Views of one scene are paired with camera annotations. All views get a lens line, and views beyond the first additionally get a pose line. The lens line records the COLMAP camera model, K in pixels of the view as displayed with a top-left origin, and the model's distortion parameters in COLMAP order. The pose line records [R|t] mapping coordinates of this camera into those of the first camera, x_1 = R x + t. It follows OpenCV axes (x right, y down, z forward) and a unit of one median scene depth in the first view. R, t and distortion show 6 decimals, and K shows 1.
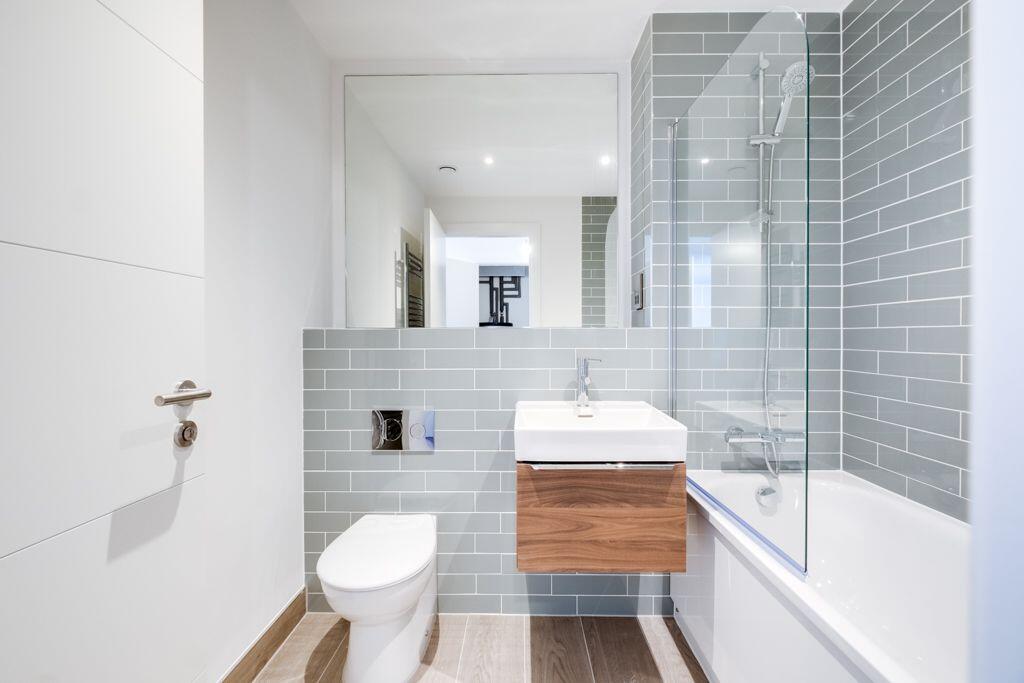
lens RADIAL K [[445.2, 0, 512.0], [0, 445.2, 341.5], [0, 0, 1]] dist [0.000156, -0.000162]
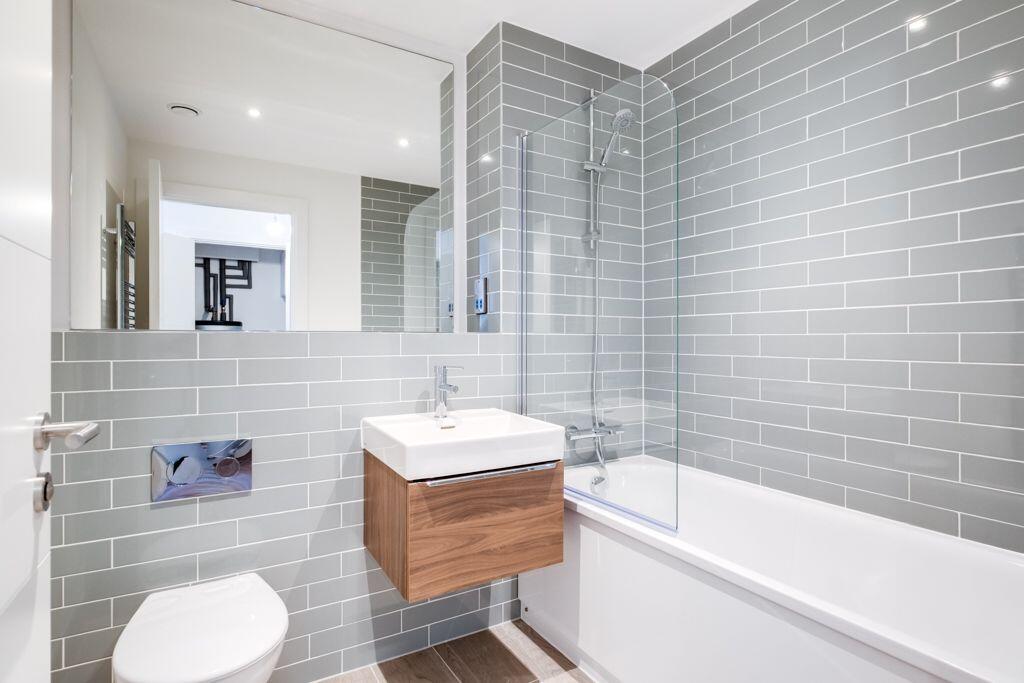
lens RADIAL K [[530.7, 0, 512.0], [0, 530.7, 341.5], [0, 0, 1]] dist [-0.002368, -0.000118]
pose [[0.851539, -0.000994, 0.524290, -0.296773], [0.004326, 0.999977, -0.005130, -0.006990], [-0.524273, 0.006636, 0.851524, -0.024884]]
